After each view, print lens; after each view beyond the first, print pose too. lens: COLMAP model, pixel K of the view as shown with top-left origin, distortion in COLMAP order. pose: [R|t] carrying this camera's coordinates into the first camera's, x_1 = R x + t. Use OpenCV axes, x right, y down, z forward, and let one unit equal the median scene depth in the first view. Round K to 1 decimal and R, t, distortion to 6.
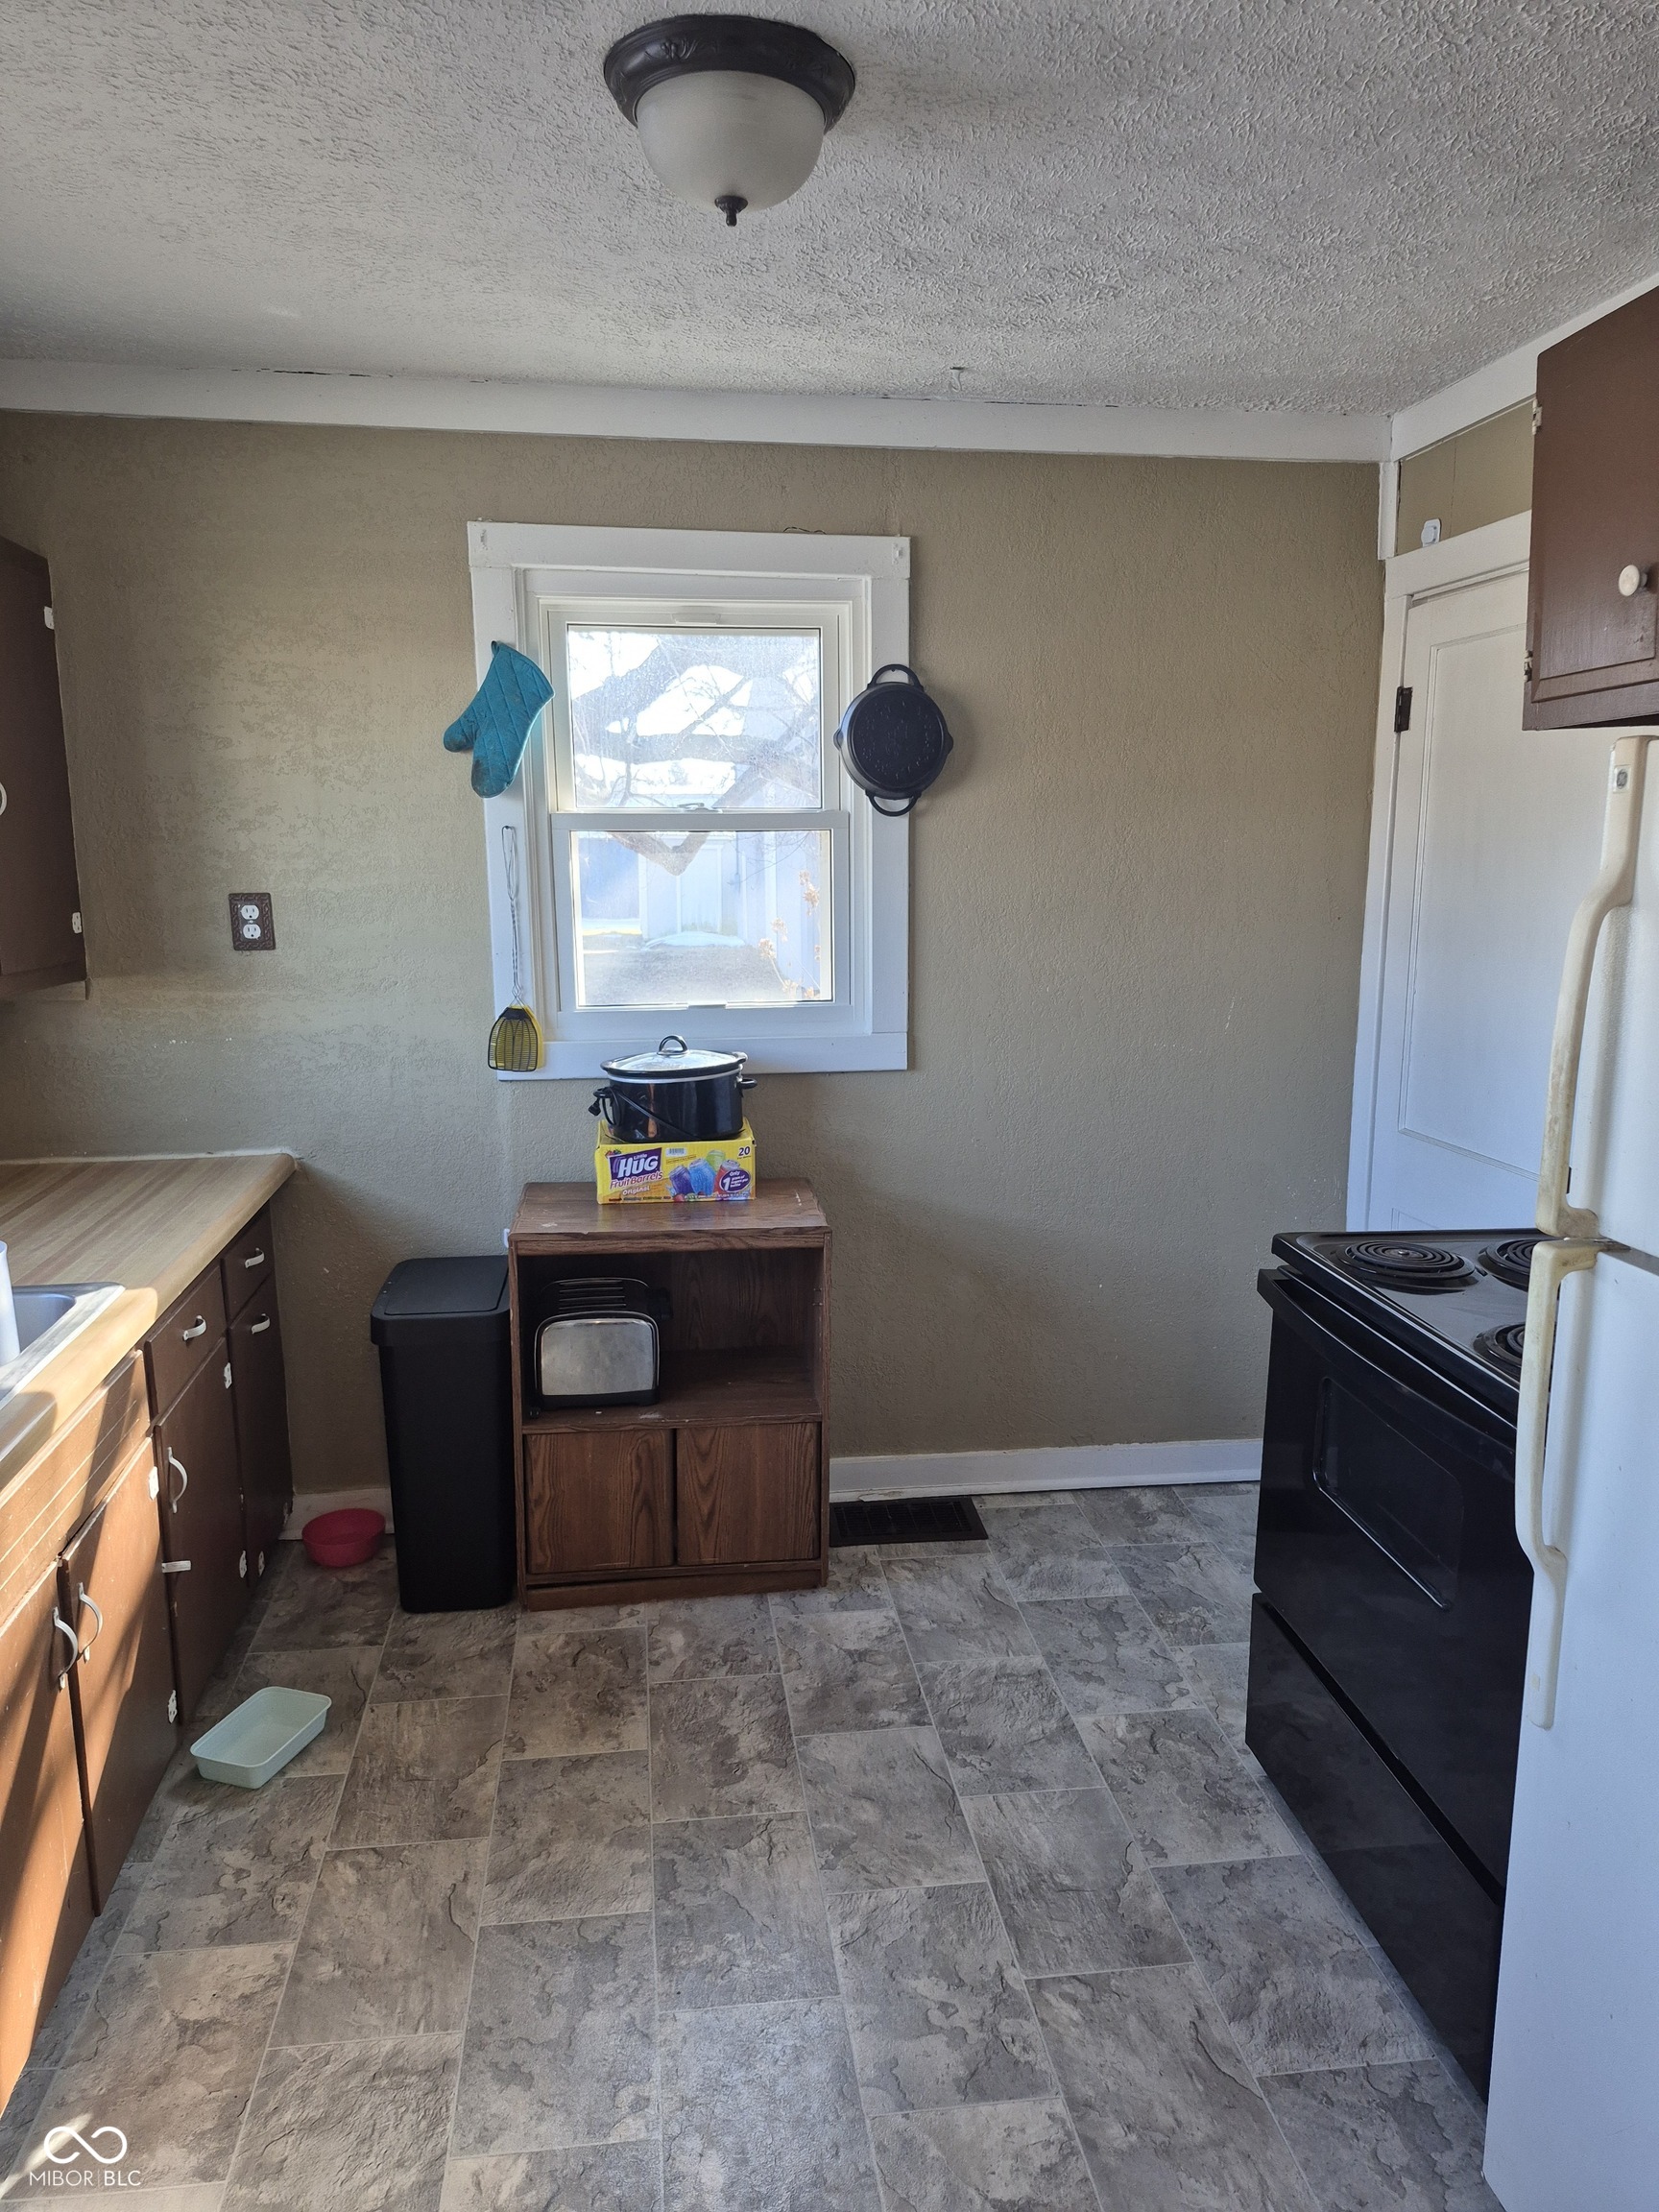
lens RADIAL K [[1470.9, 0, 839.6], [0, 1470.9, 1121.6], [0, 0, 1]] dist [0.028945, -0.037228]
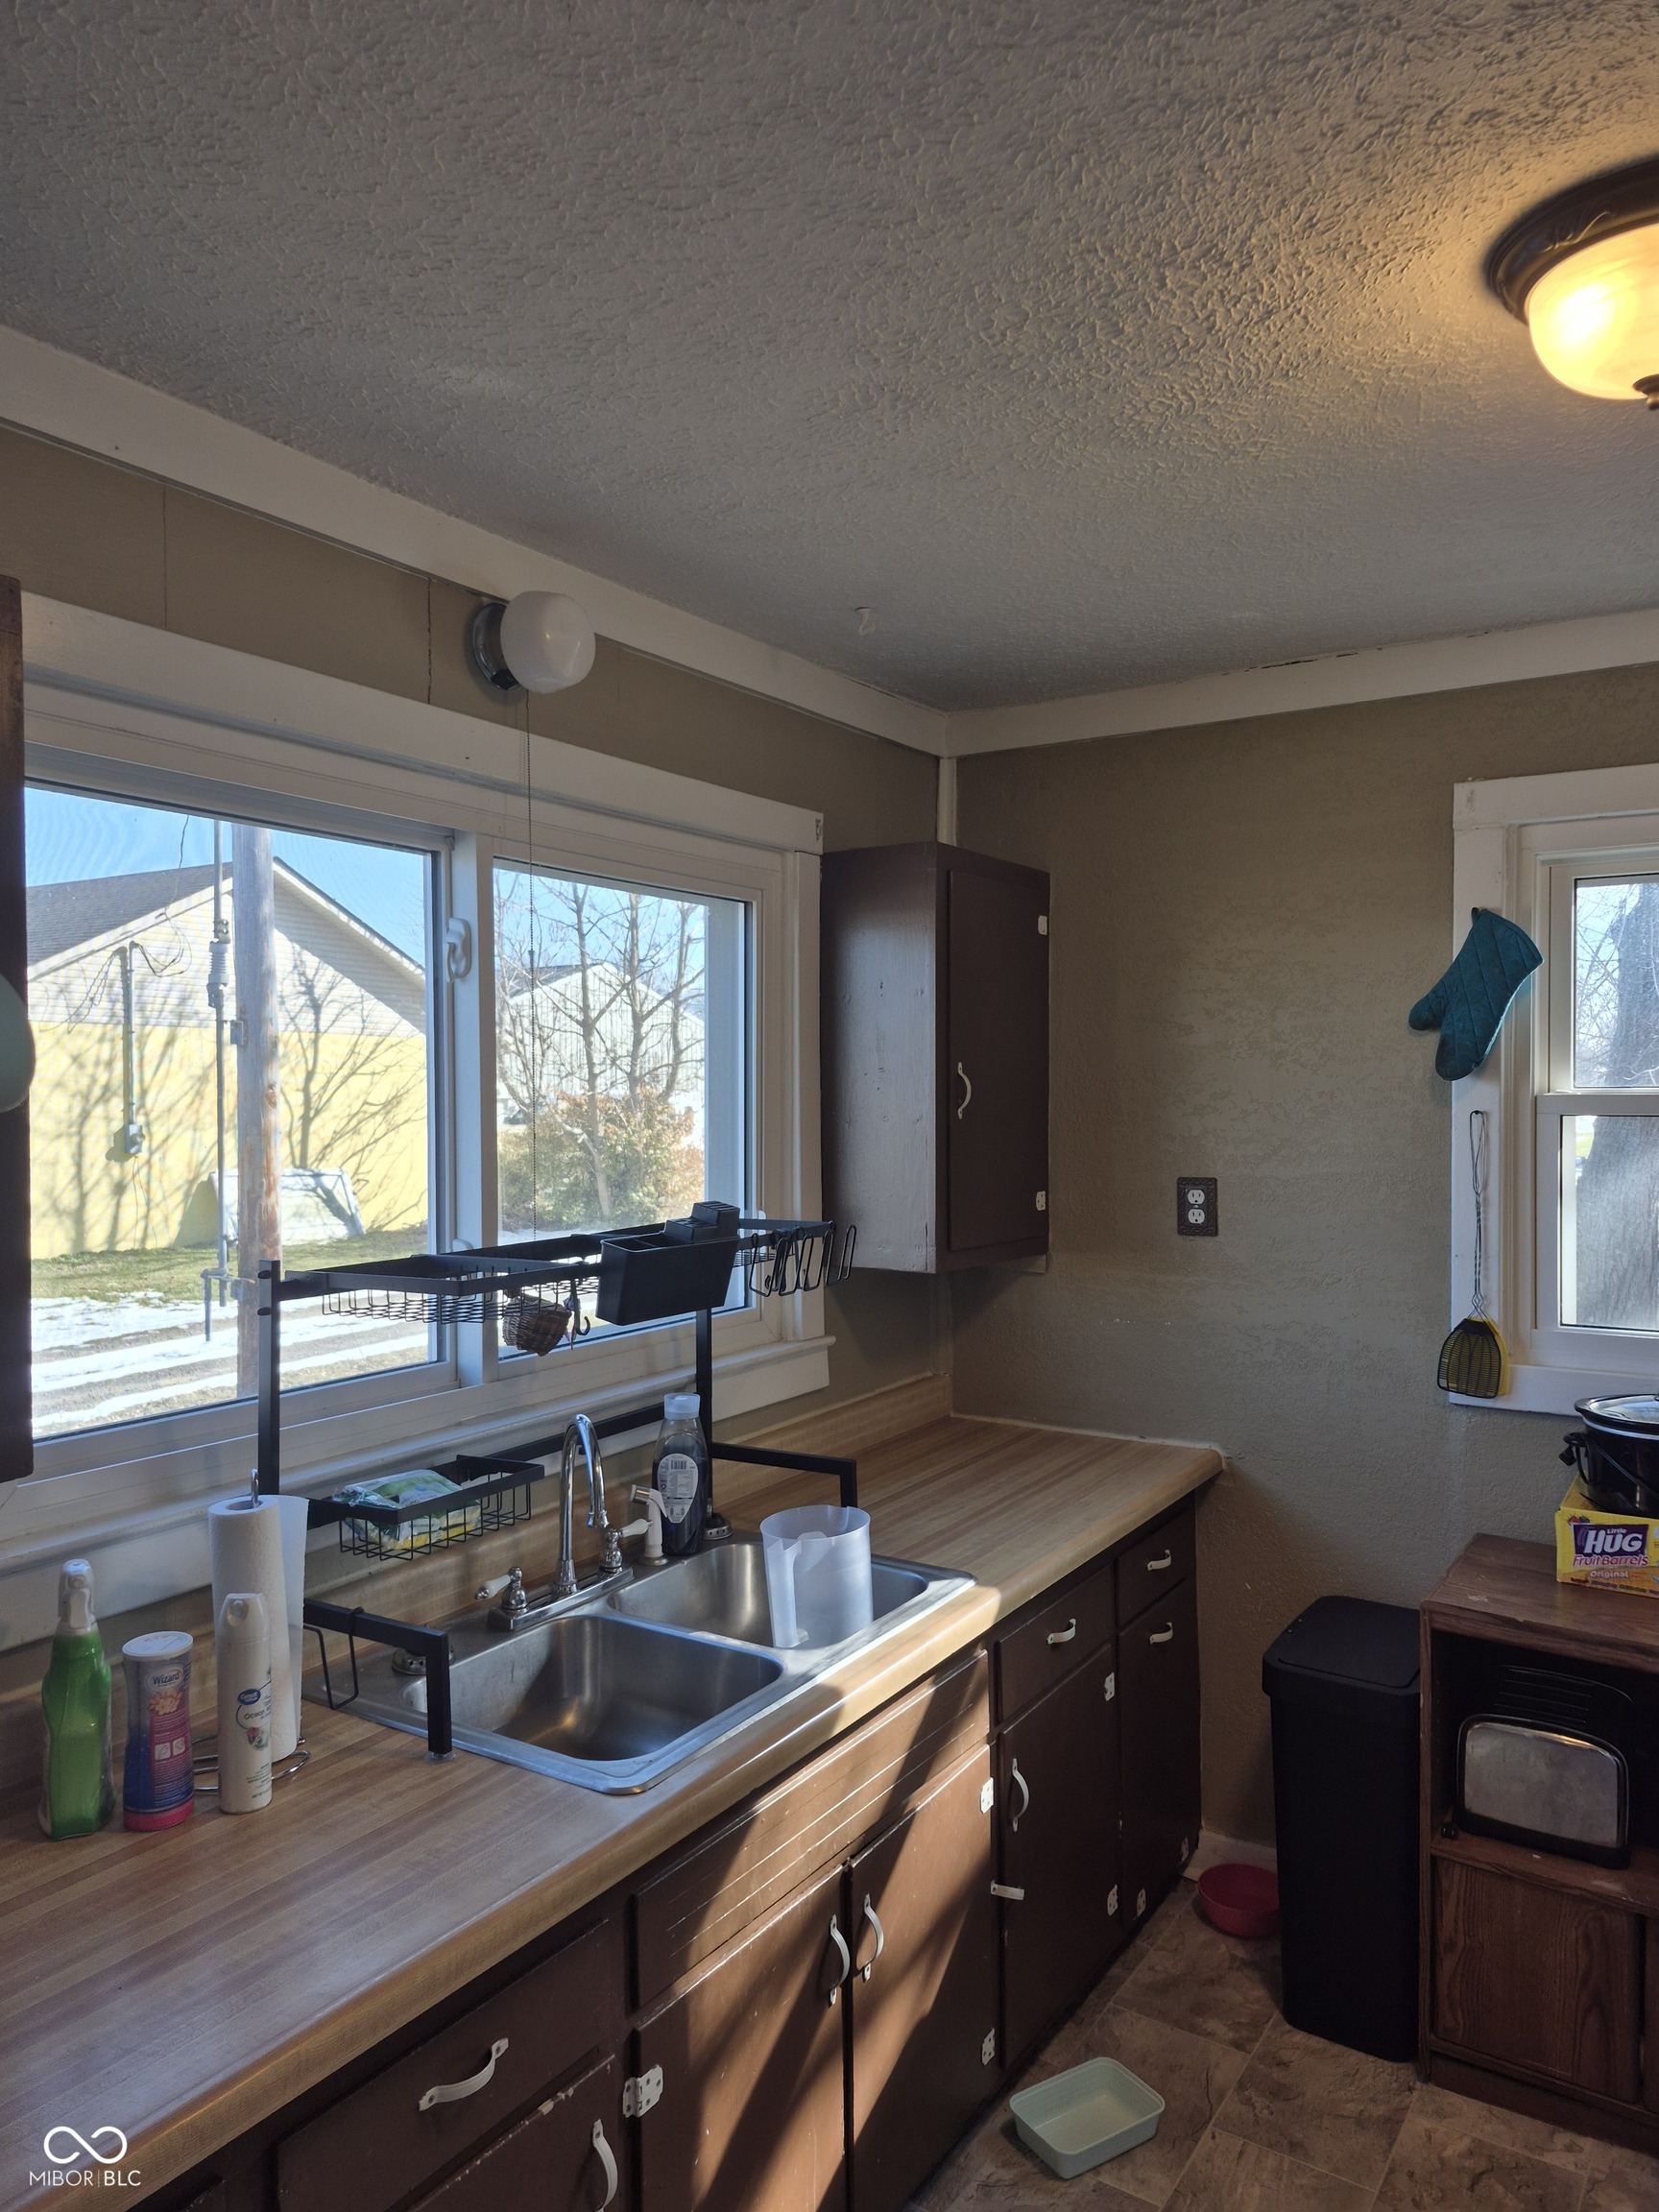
lens RADIAL K [[1470.9, 0, 839.6], [0, 1470.9, 1121.6], [0, 0, 1]] dist [0.028945, -0.037228]
pose [[0.748054, 0.011739, -0.663534, 0.073673], [-0.121769, 0.985296, -0.119848, -0.045853], [0.652371, 0.170451, 0.738484, 0.116133]]
